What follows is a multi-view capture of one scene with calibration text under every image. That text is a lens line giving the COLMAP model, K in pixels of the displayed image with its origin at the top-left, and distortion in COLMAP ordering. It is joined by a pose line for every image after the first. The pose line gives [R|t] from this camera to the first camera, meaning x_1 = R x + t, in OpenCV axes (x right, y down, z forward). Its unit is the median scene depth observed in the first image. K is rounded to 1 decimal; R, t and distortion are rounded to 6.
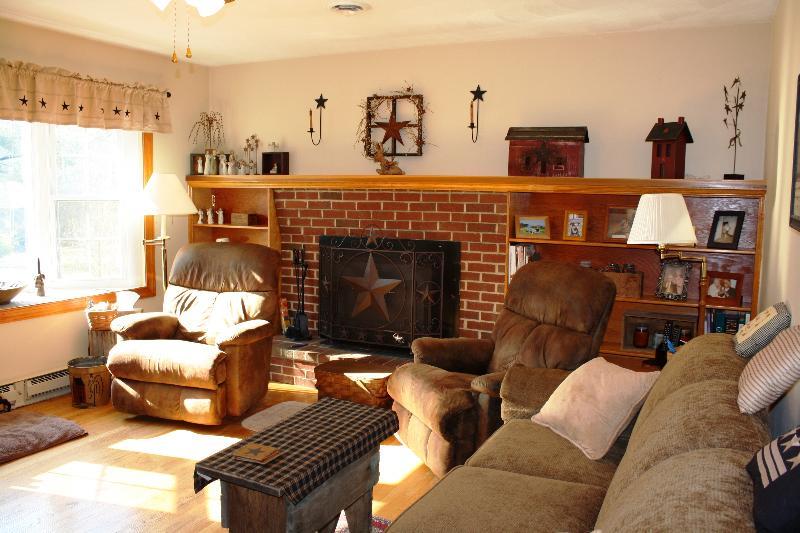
lens RADIAL K [[667.1, 0, 403.5], [0, 667.1, 271.0], [0, 0, 1]] dist [-0.167146, 0.151040]
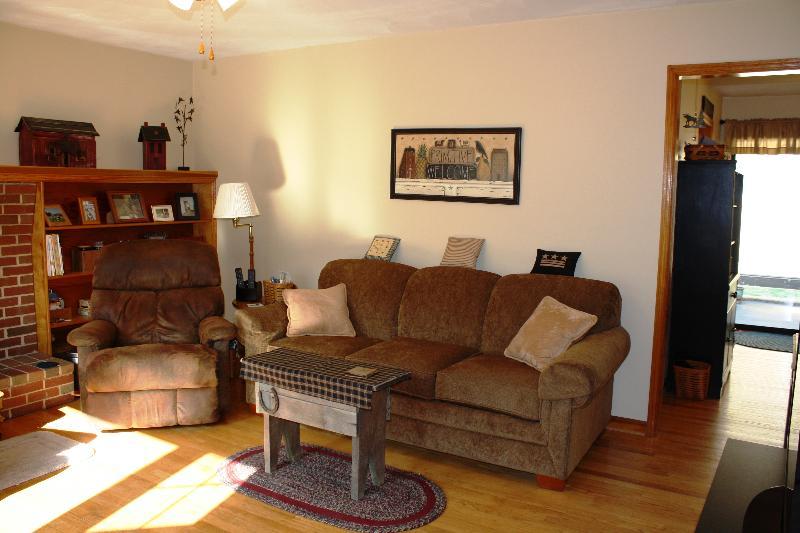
lens RADIAL K [[667.1, 0, 403.5], [0, 667.1, 271.0], [0, 0, 1]] dist [-0.167146, 0.151040]
pose [[0.091766, -0.136933, 0.986321, -0.754544], [0.102923, 0.986499, 0.127382, -0.051039], [-0.990447, 0.089825, 0.104620, 0.348703]]
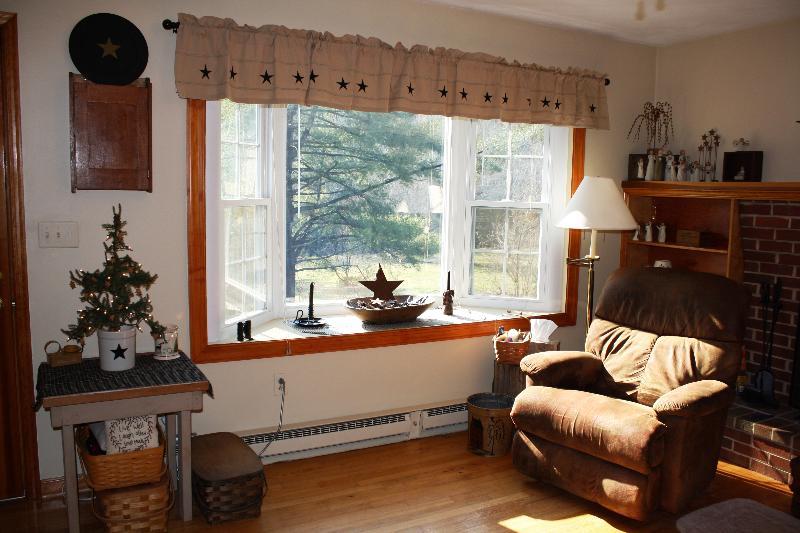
lens RADIAL K [[667.1, 0, 403.5], [0, 667.1, 271.0], [0, 0, 1]] dist [-0.167146, 0.151040]
pose [[0.816626, 0.069555, -0.572960, -0.096810], [-0.076971, 0.996969, 0.011323, -0.026657], [0.572011, 0.034855, 0.819505, 0.215805]]
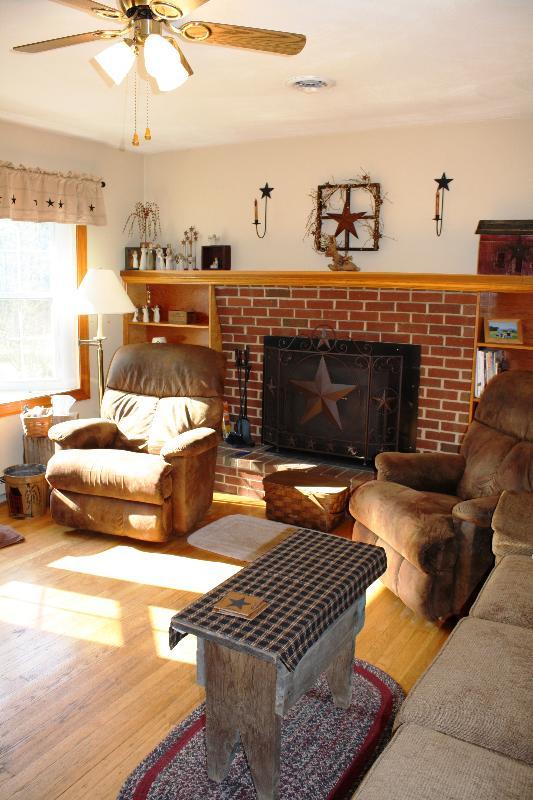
lens RADIAL K [[667.1, 0, 264.3], [0, 667.1, 408.8], [0, 0, 1]] dist [-0.167146, 0.151040]
pose [[0.996843, 0.013622, -0.078222, -0.059696], [-0.008092, 0.997474, 0.070577, -0.019398], [0.078985, -0.069721, 0.994435, 0.072869]]
